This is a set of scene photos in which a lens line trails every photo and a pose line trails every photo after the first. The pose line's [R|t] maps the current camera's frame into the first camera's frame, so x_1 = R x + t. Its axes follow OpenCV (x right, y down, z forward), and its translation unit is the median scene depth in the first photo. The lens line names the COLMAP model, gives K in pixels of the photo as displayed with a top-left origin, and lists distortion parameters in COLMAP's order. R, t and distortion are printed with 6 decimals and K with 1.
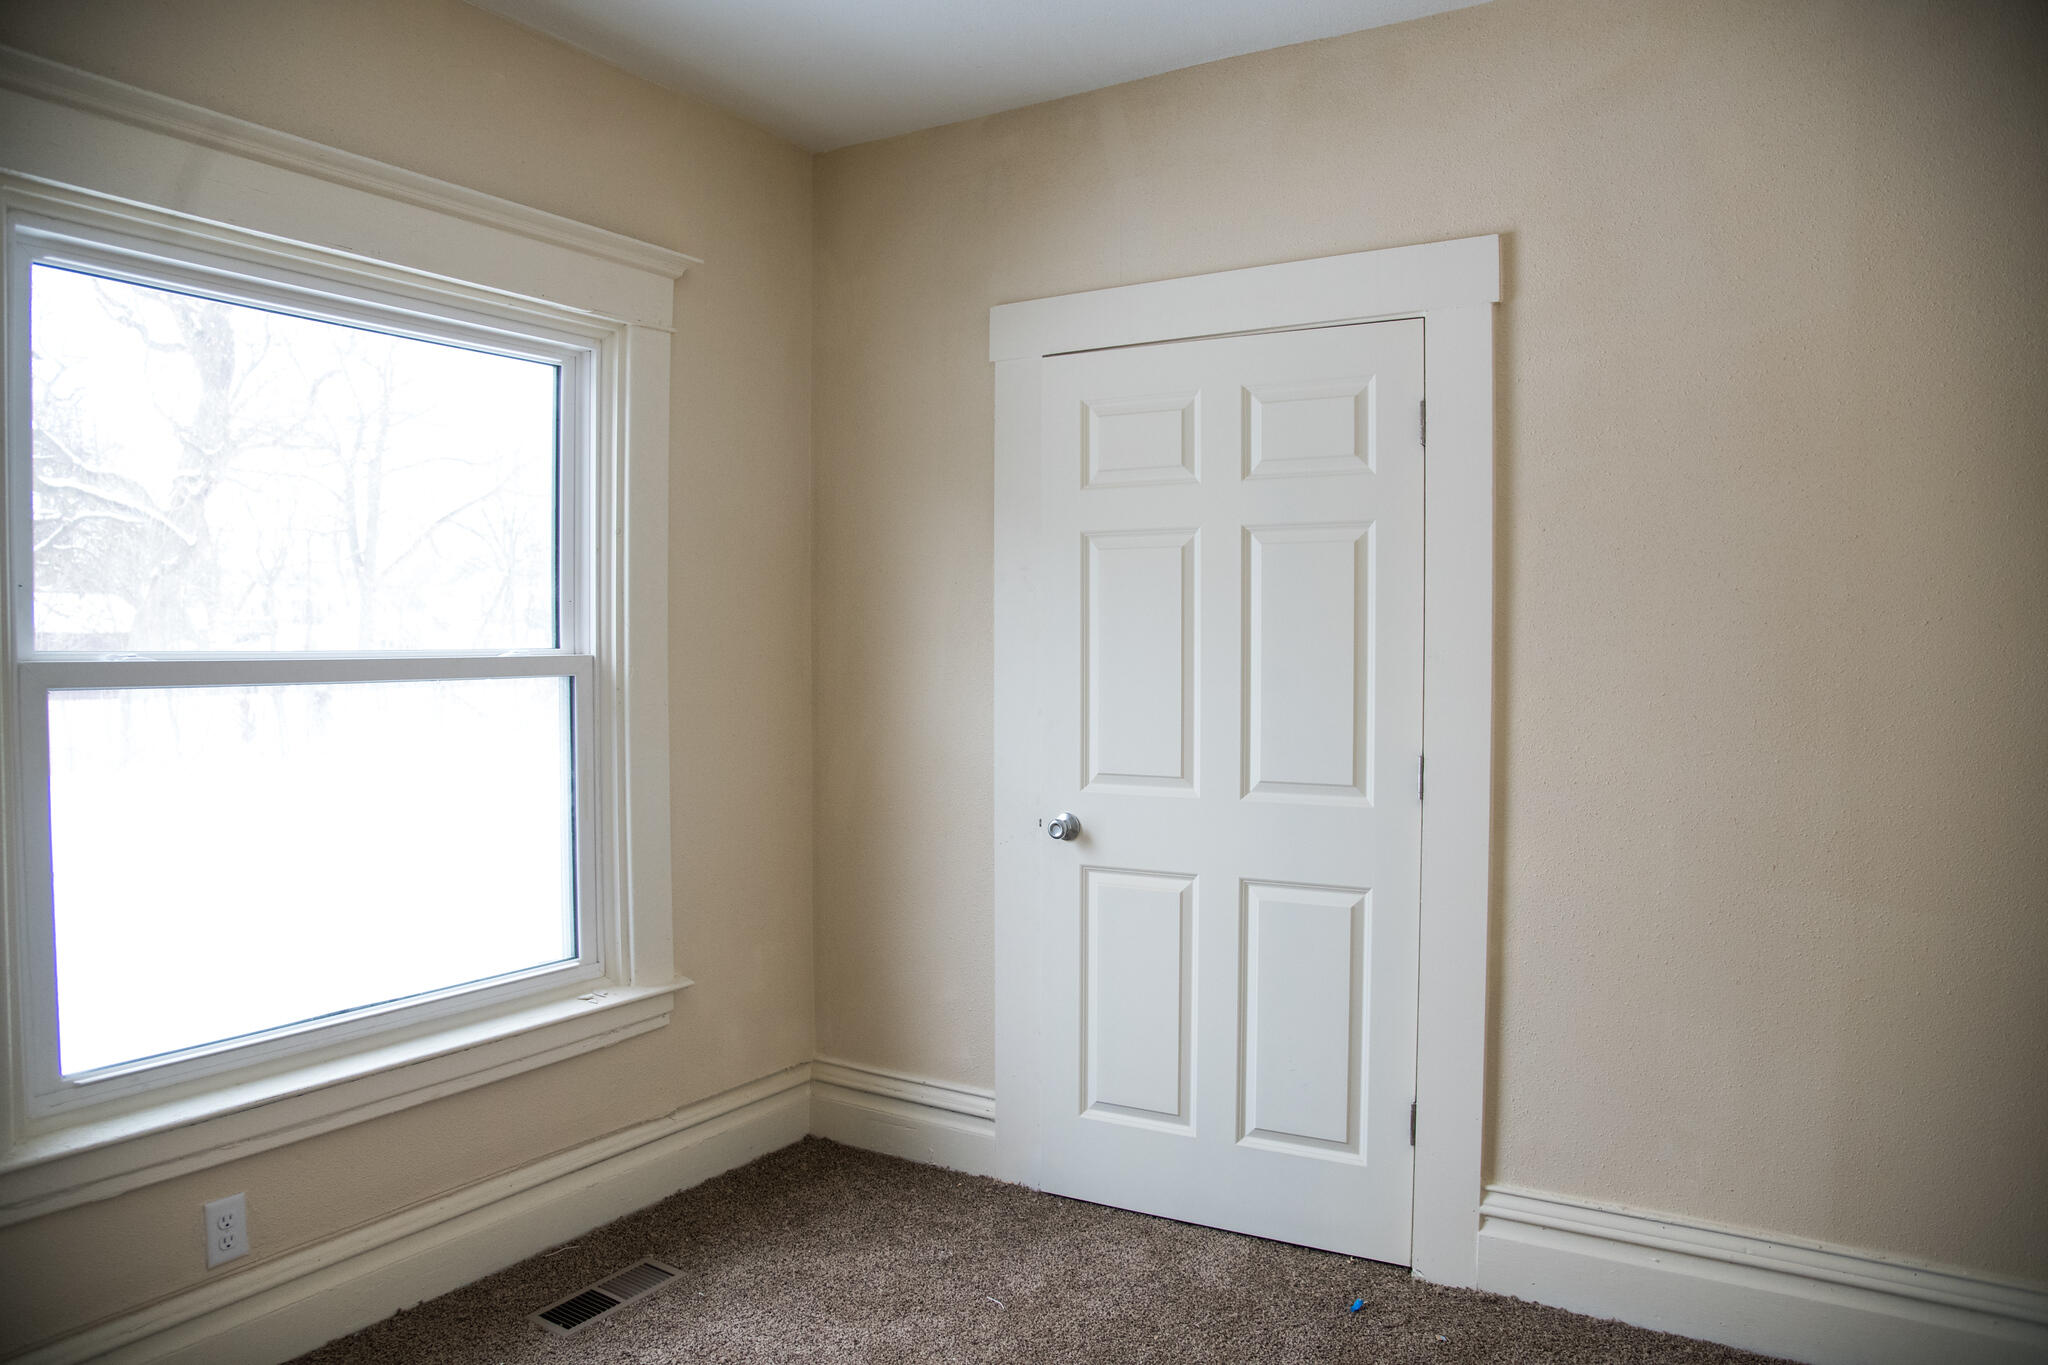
lens RADIAL K [[1420.8, 0, 1024.0], [0, 1420.8, 682.5], [0, 0, 1]] dist [-0.112636, -0.002943]
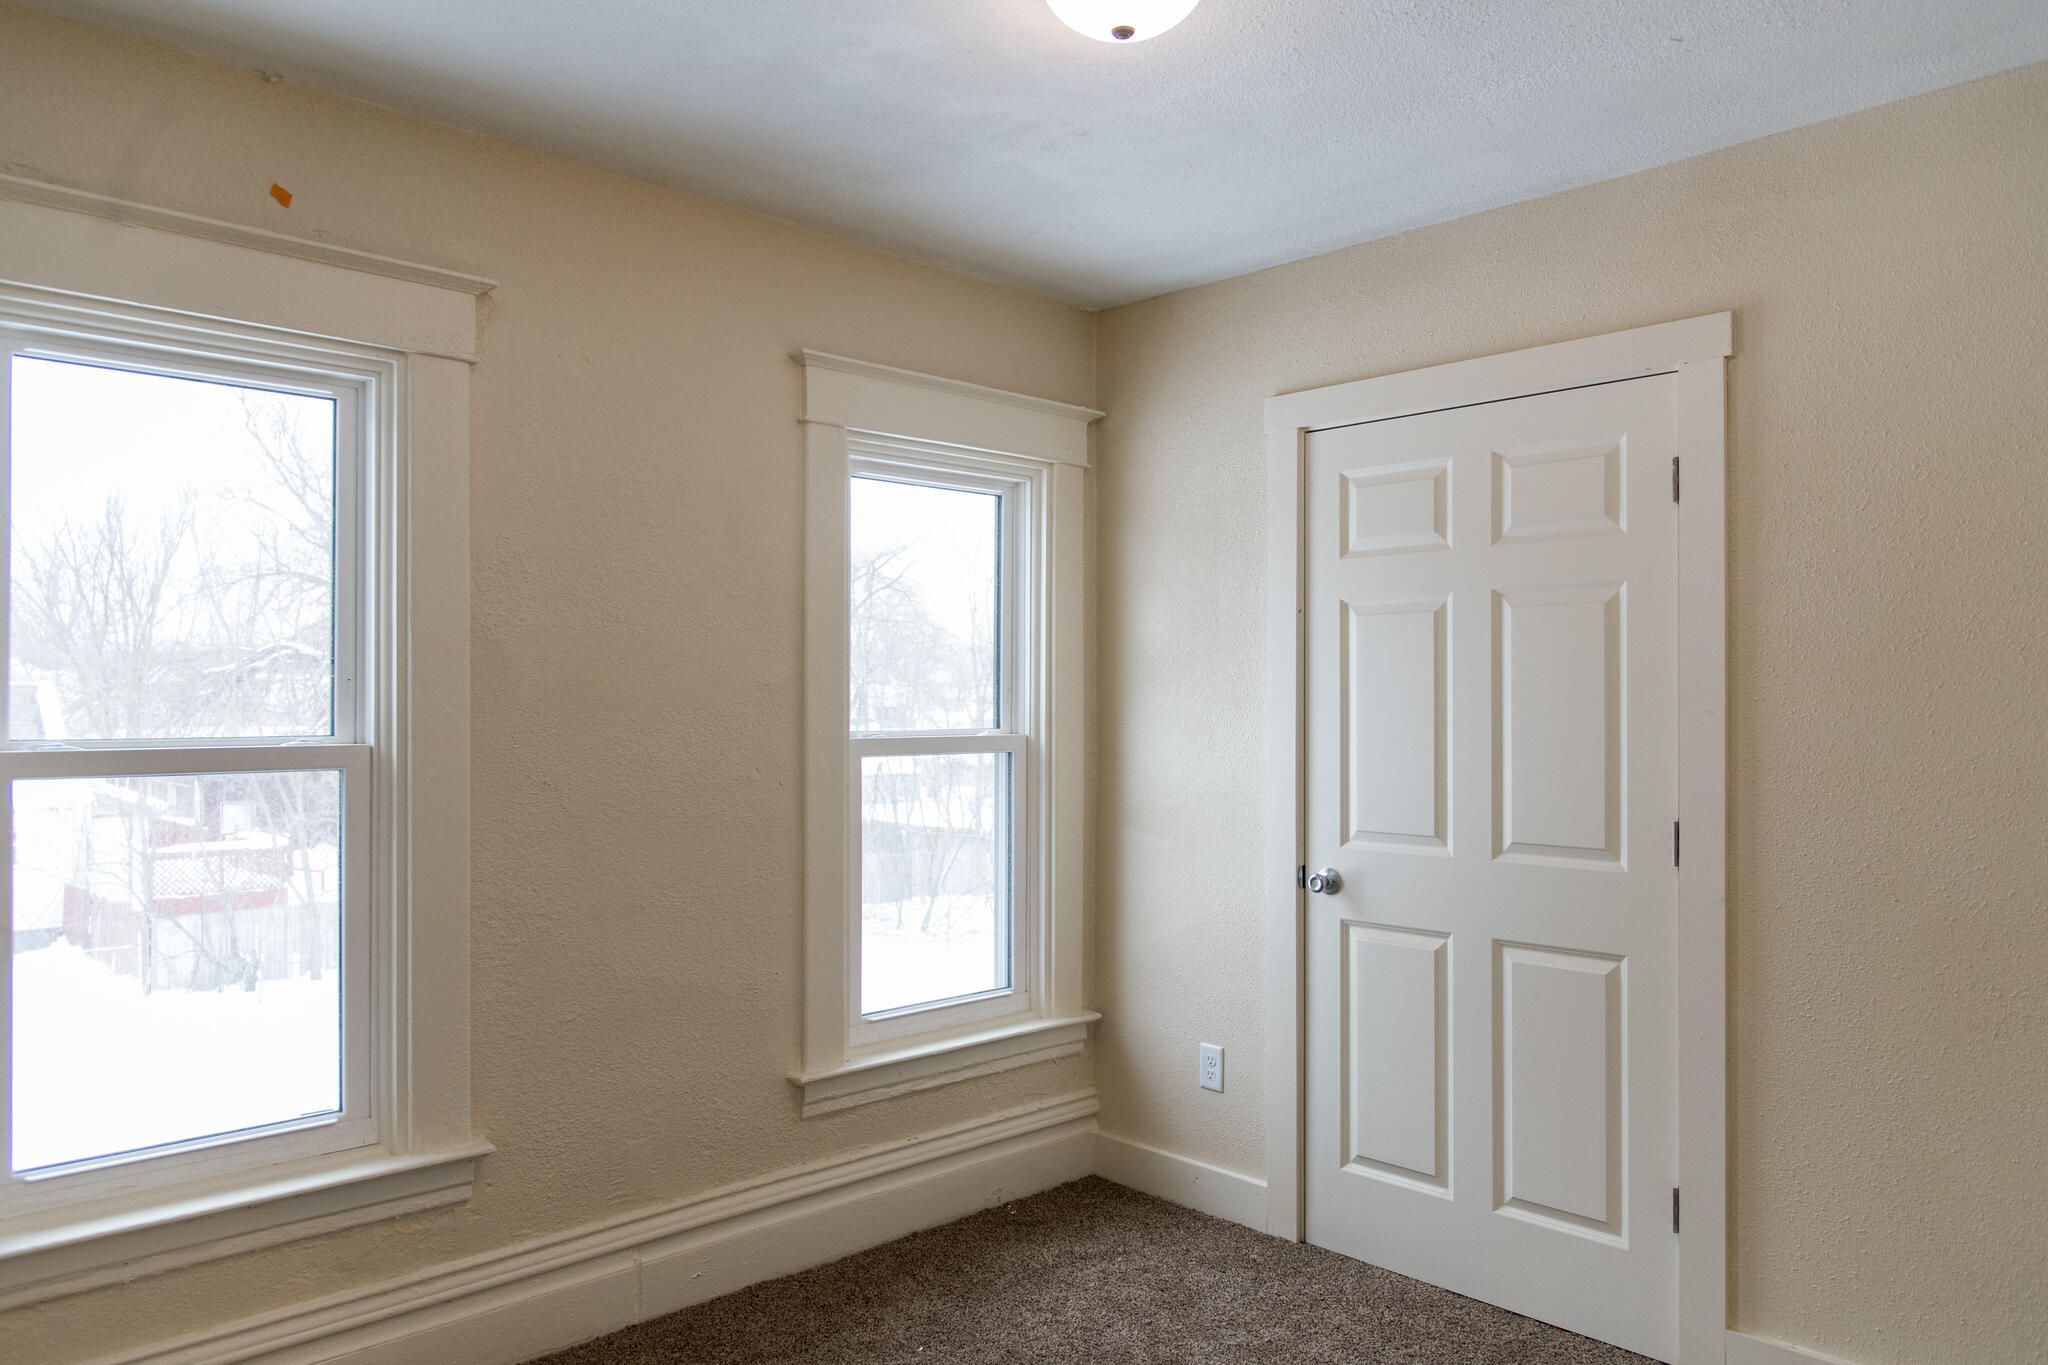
lens RADIAL K [[1417.3, 0, 1026.1], [0, 1417.3, 702.1], [0, 0, 1]] dist [0.019635, -0.015814]
pose [[0.960338, 0.002554, -0.278827, 0.115955], [-0.010712, 0.999558, -0.027737, 0.001787], [0.278633, 0.029624, 0.959941, -0.066417]]
